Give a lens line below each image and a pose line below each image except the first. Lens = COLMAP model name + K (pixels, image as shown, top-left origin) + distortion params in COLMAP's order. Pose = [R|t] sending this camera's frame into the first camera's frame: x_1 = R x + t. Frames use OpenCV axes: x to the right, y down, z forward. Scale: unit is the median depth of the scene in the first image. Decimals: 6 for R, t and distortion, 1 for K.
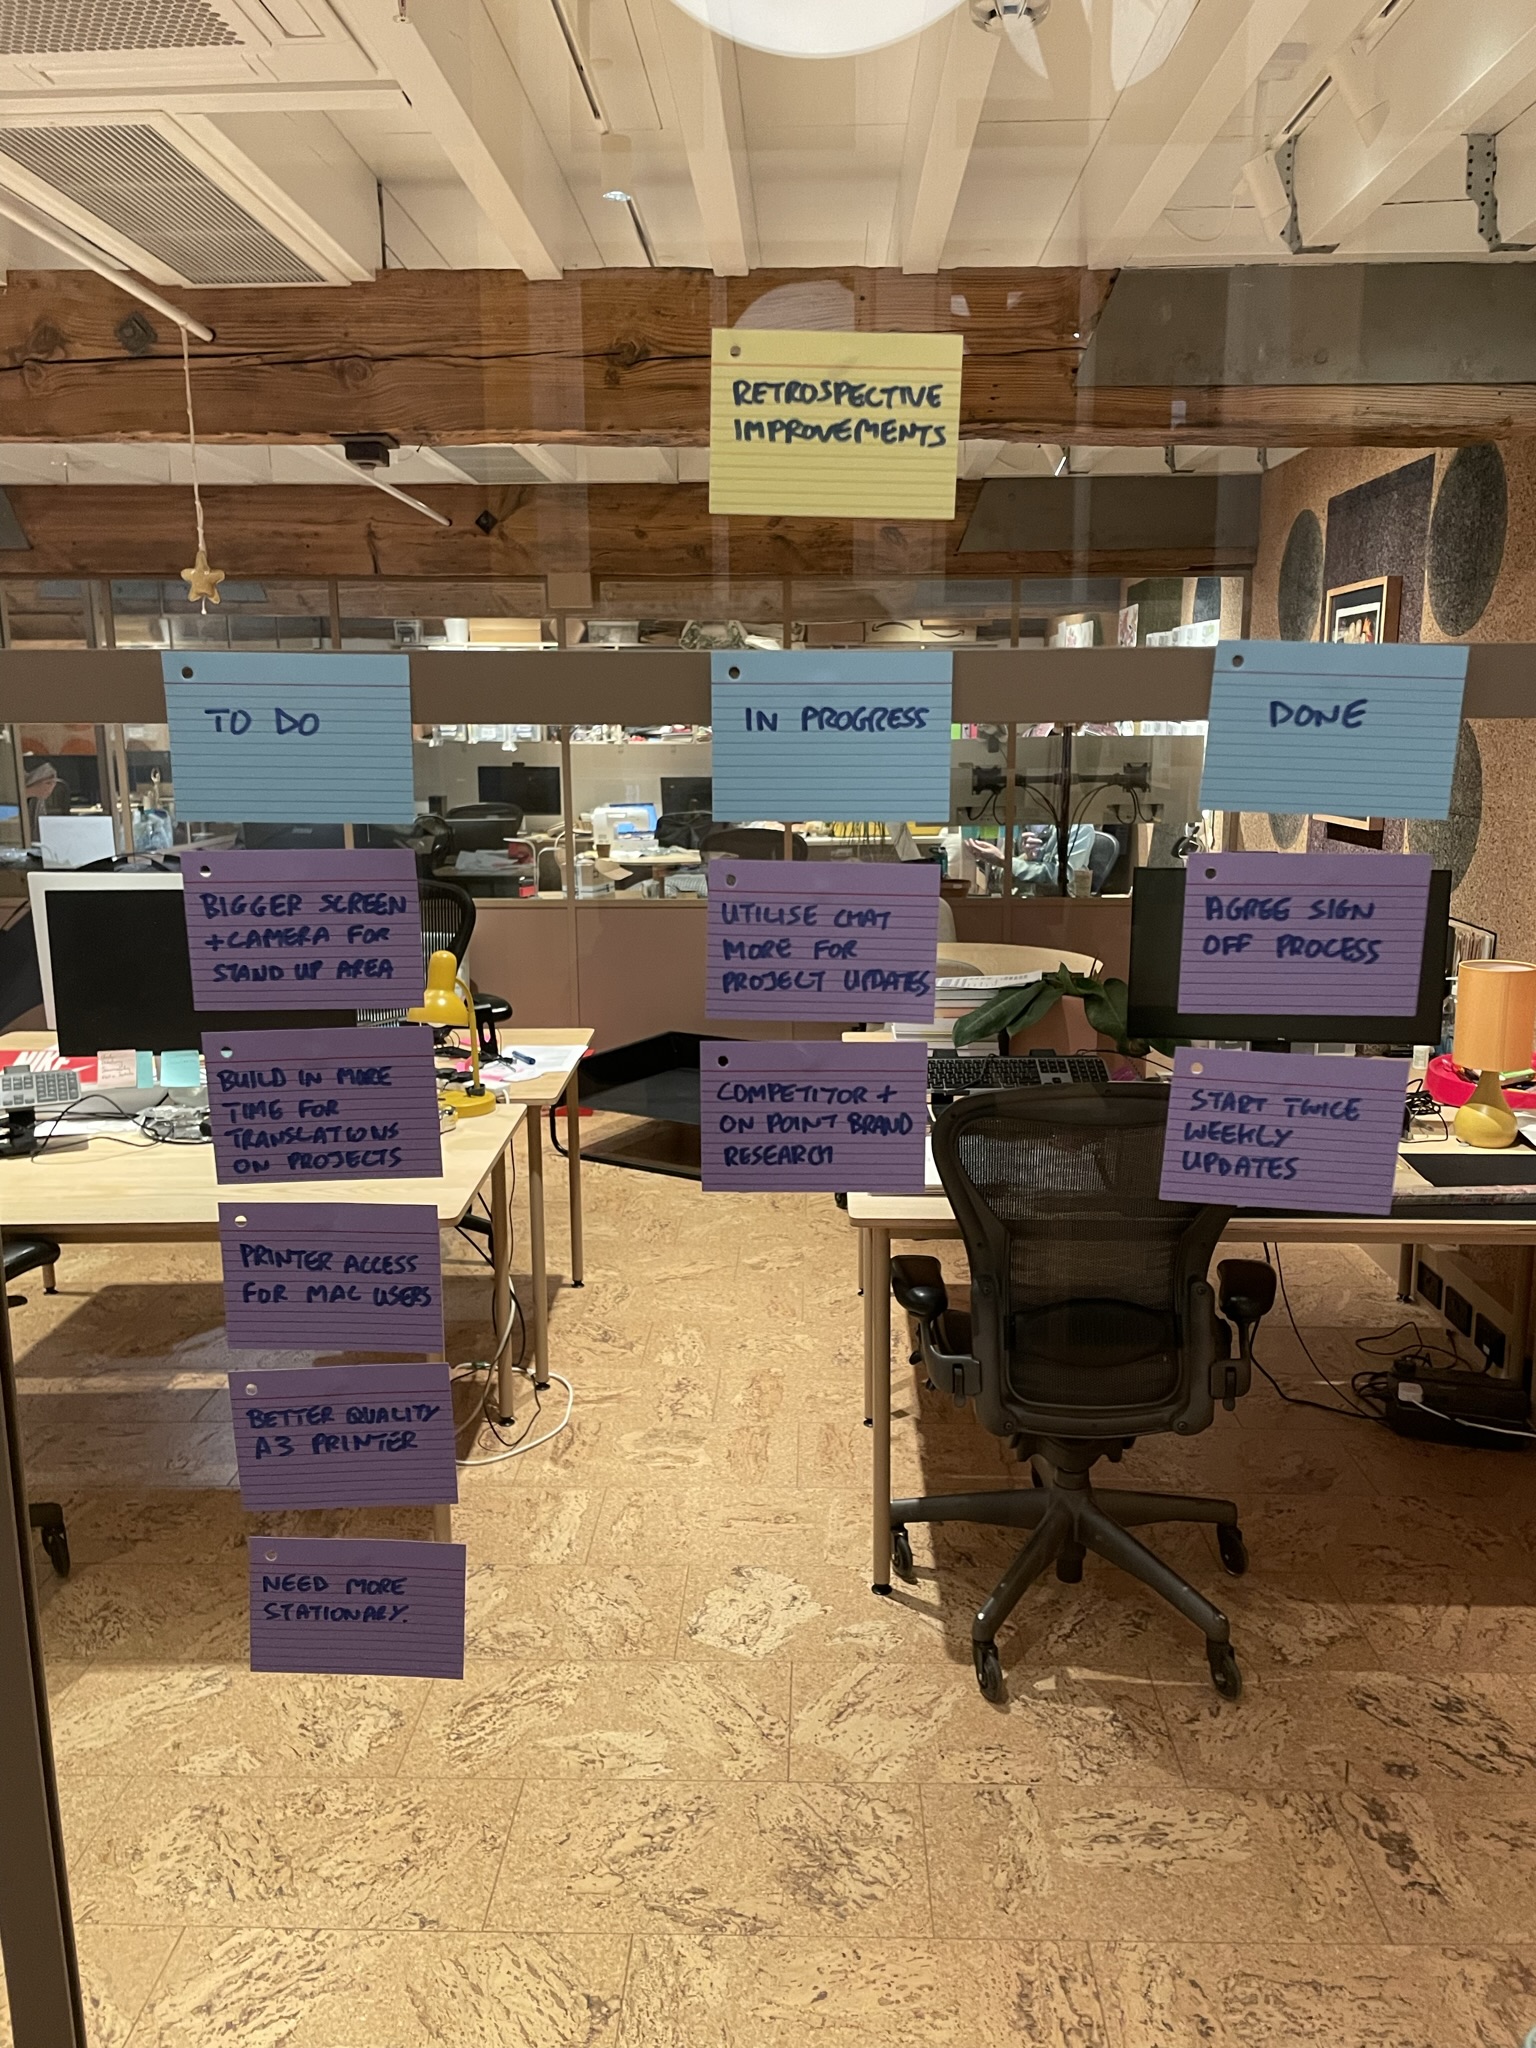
lens RADIAL K [[1534.4, 0, 790.4], [0, 1534.4, 1018.9], [0, 0, 1]] dist [0.081061, -0.104321]
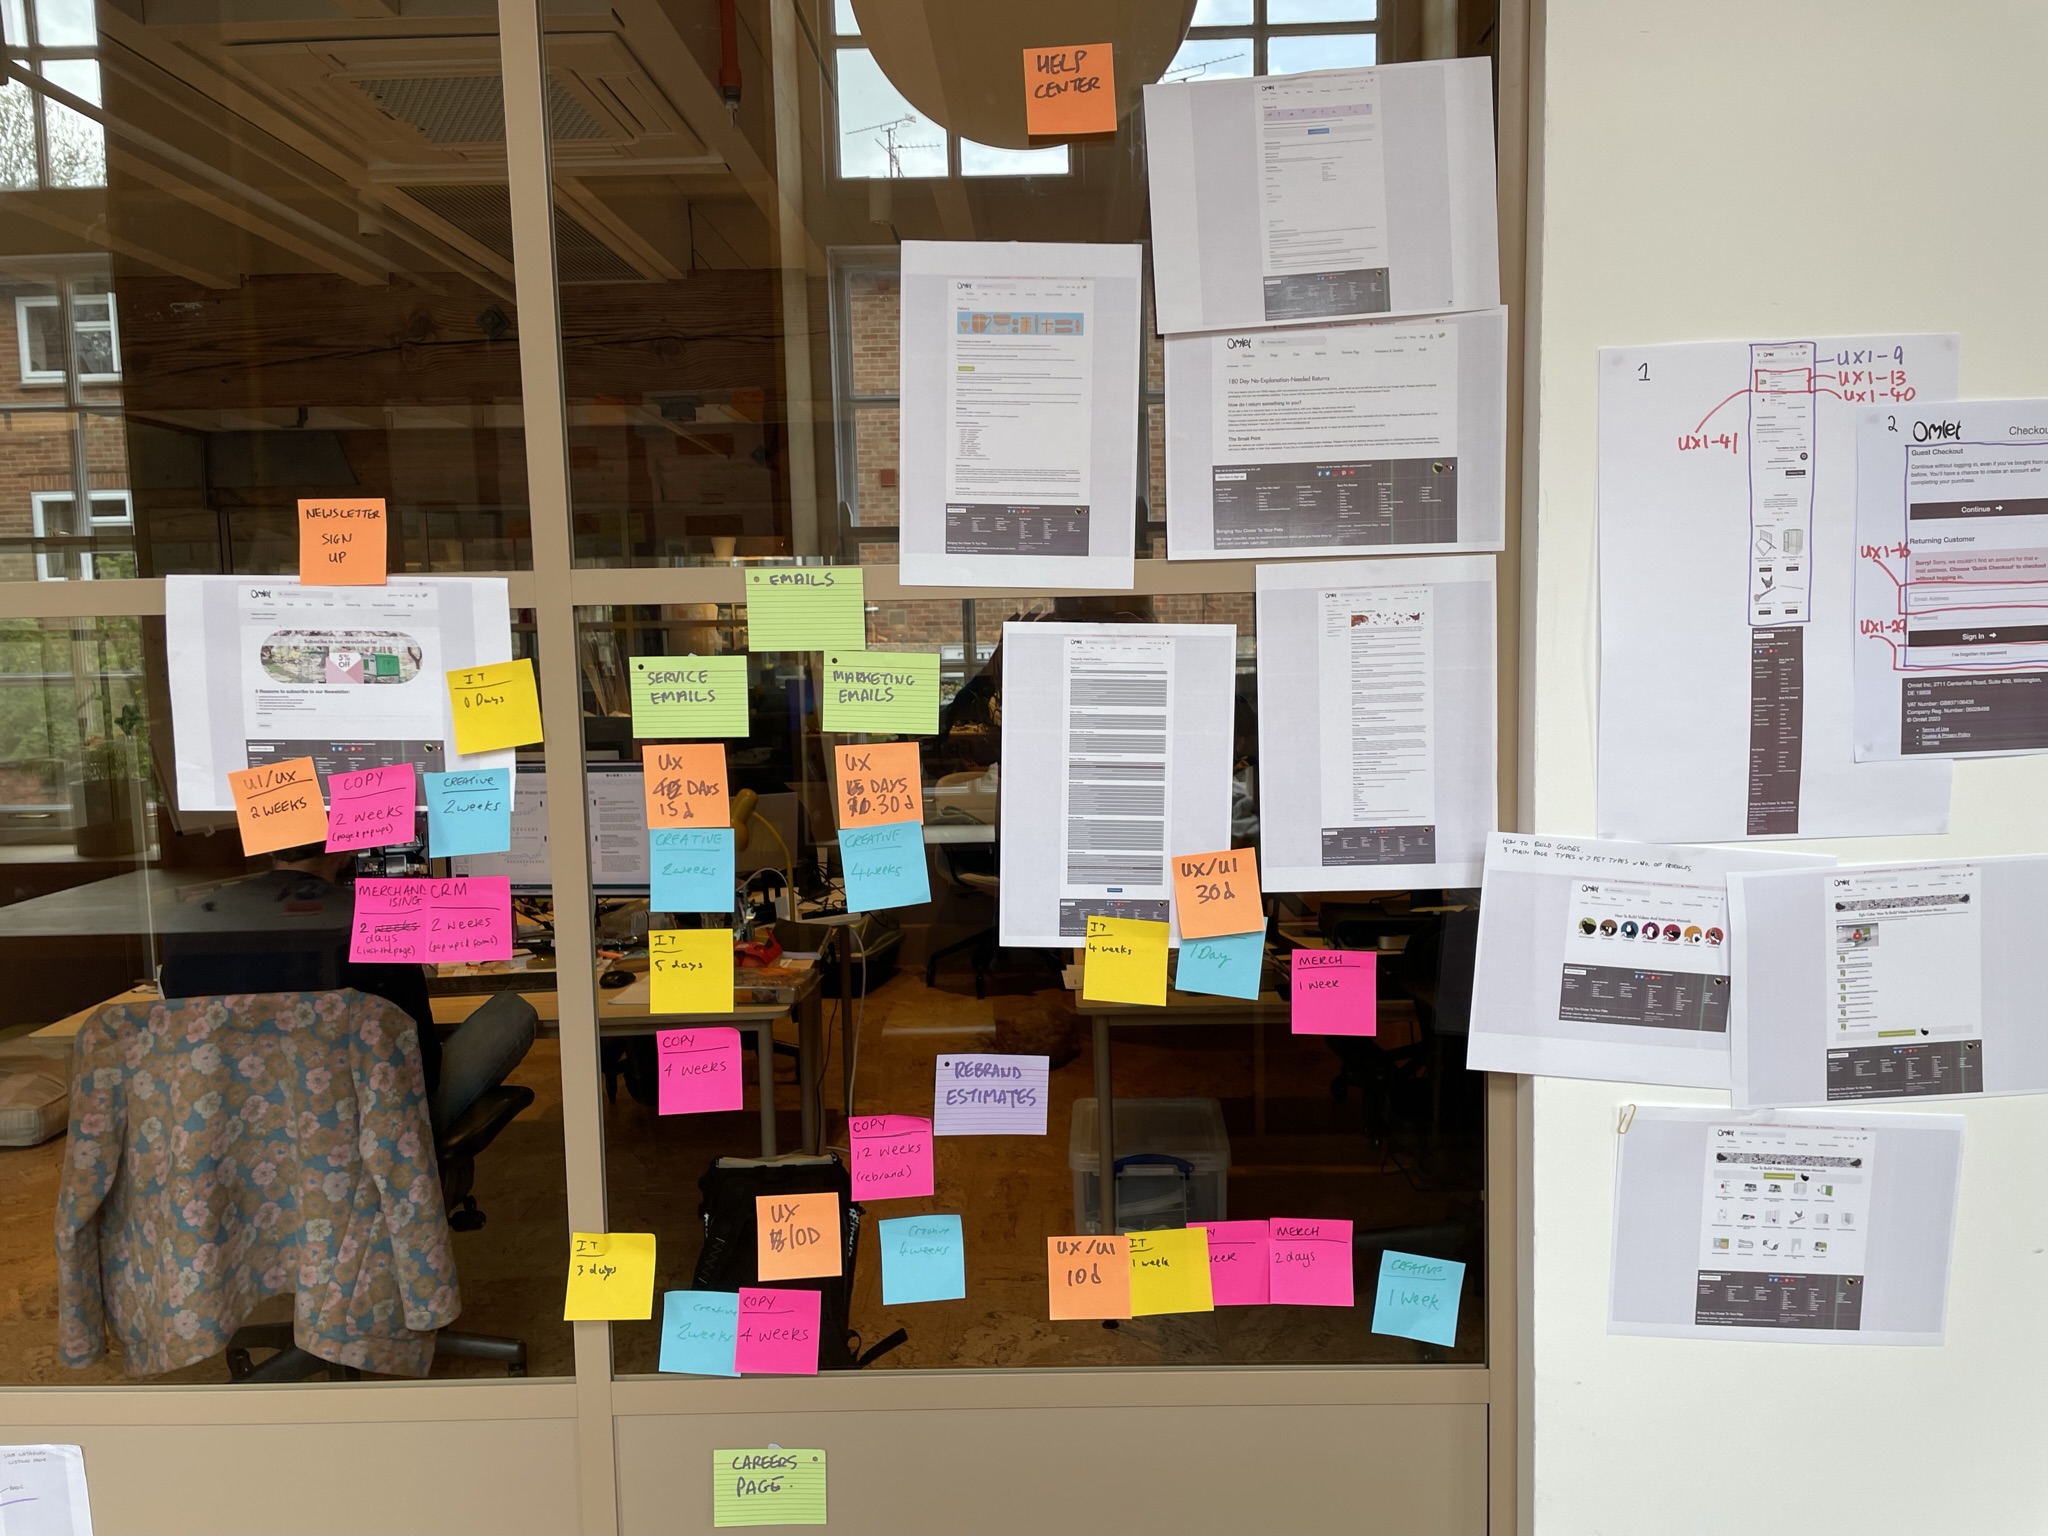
lens RADIAL K [[1534.4, 0, 1055.8], [0, 1534.4, 782.8], [0, 0, 1]] dist [0.081061, -0.104321]
pose [[0.999782, -0.018579, 0.009552, 0.011597], [0.019368, 0.995707, -0.090517, 0.049997], [-0.007829, 0.090683, 0.995849, -0.210555]]
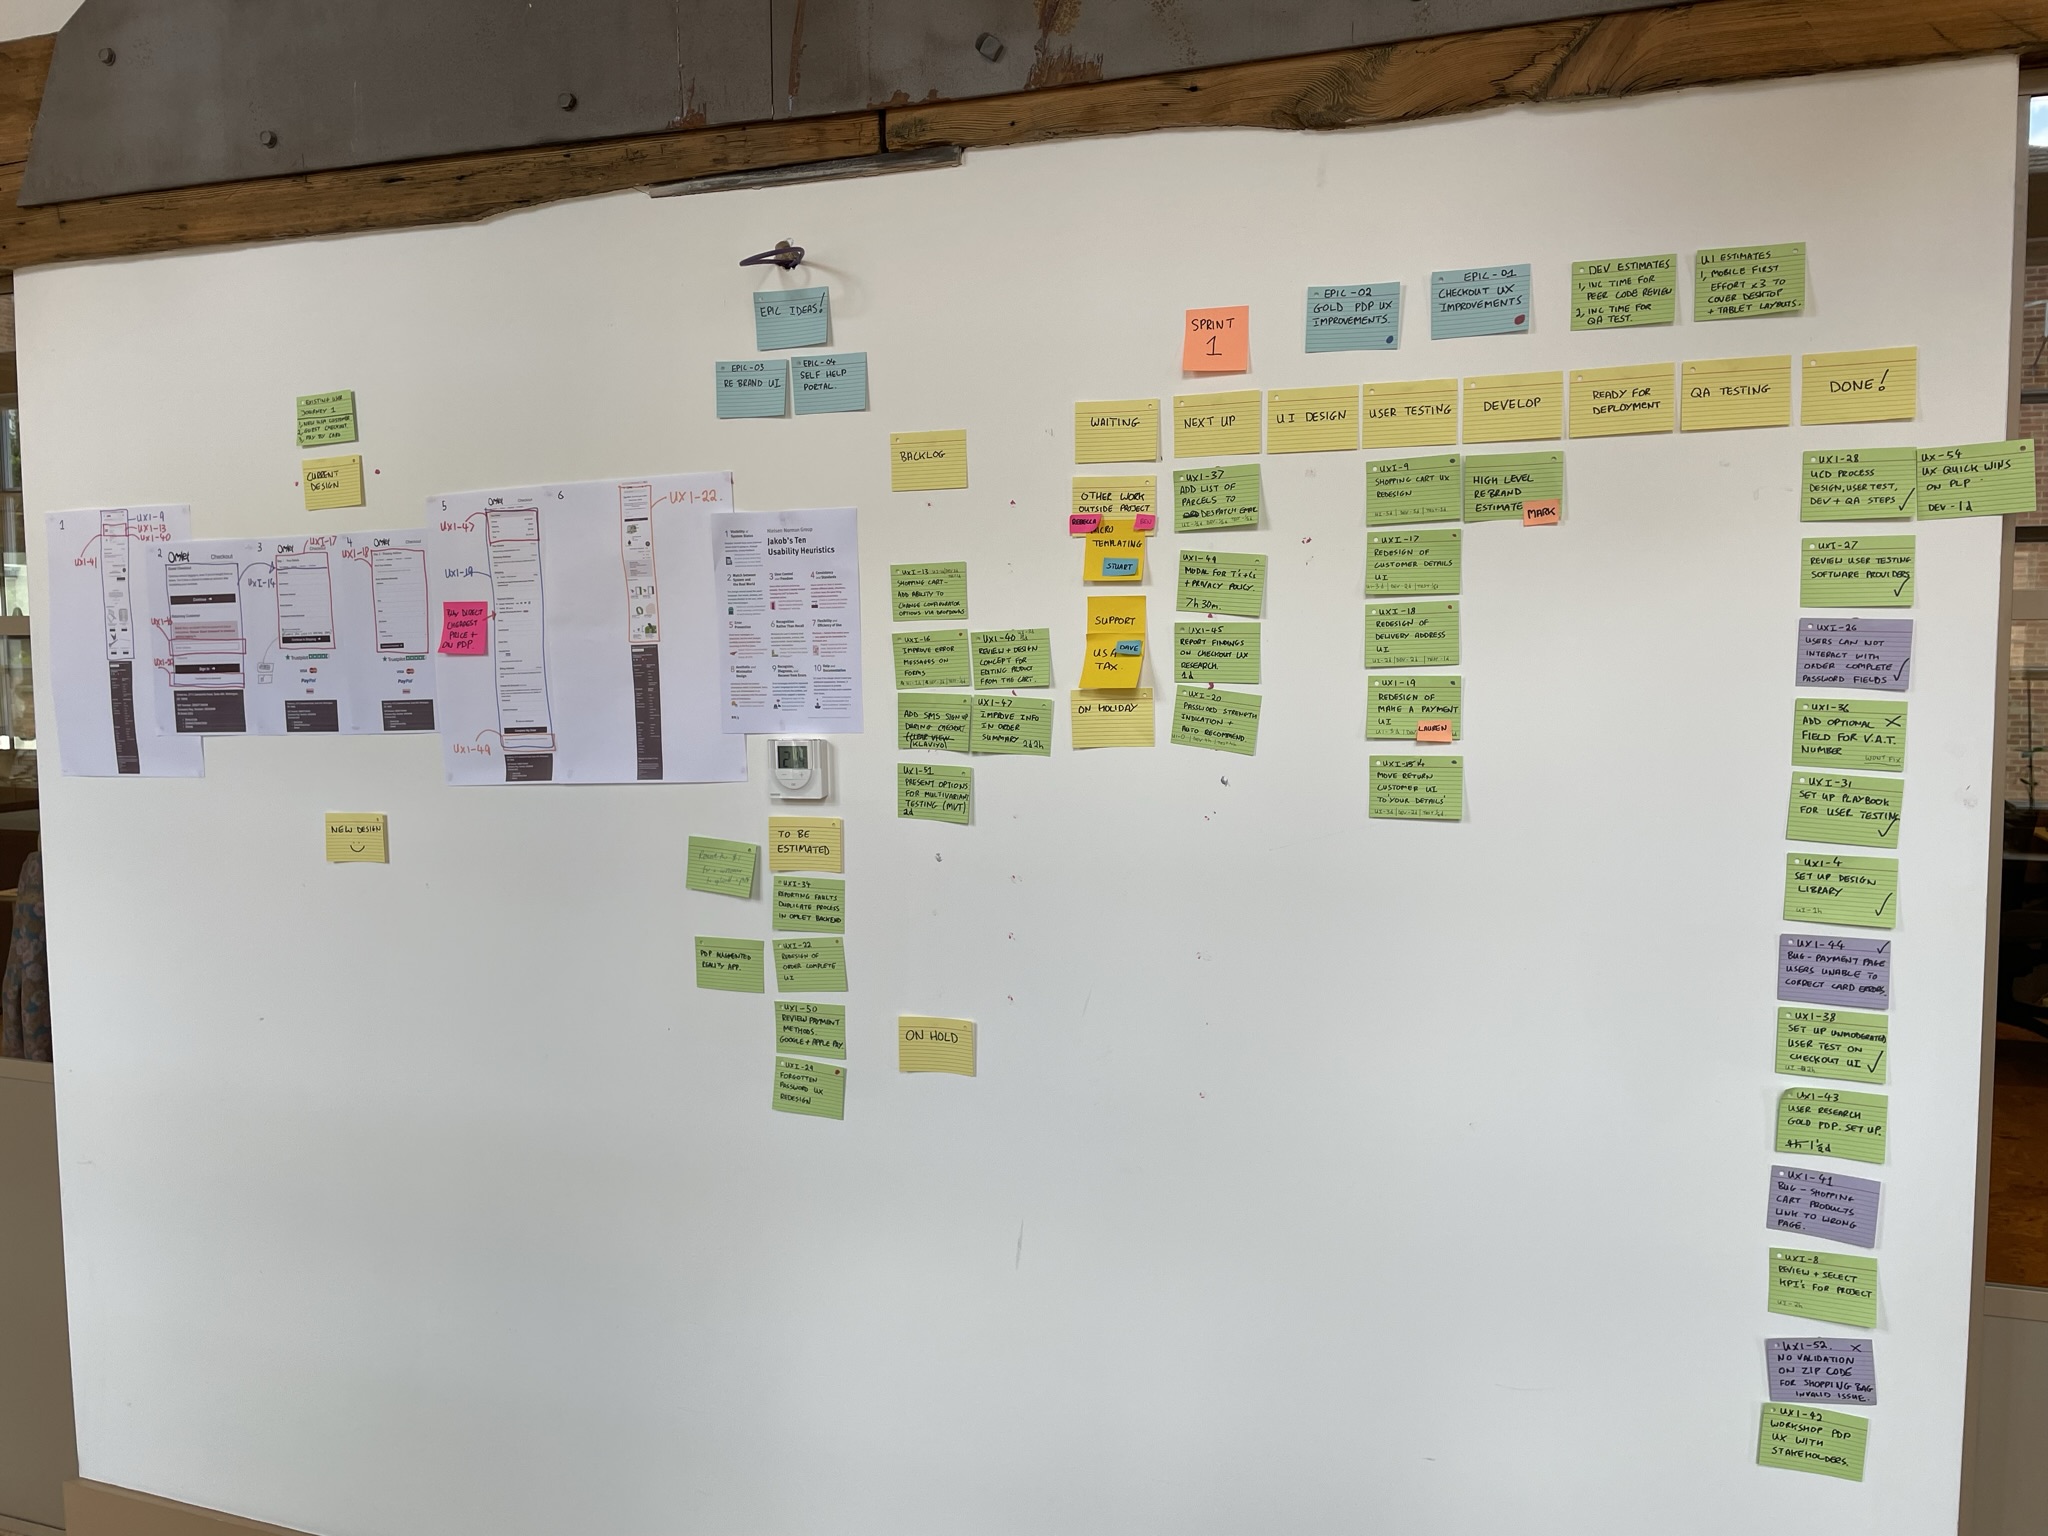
lens RADIAL K [[1534.4, 0, 1019.1], [0, 1534.4, 785.3], [0, 0, 1]] dist [0.081061, -0.104321]
pose [[0.953016, 0.028351, -0.301590, 0.864252], [-0.060313, 0.993436, -0.097200, 0.083897], [0.296854, 0.110823, 0.948470, -0.394939]]
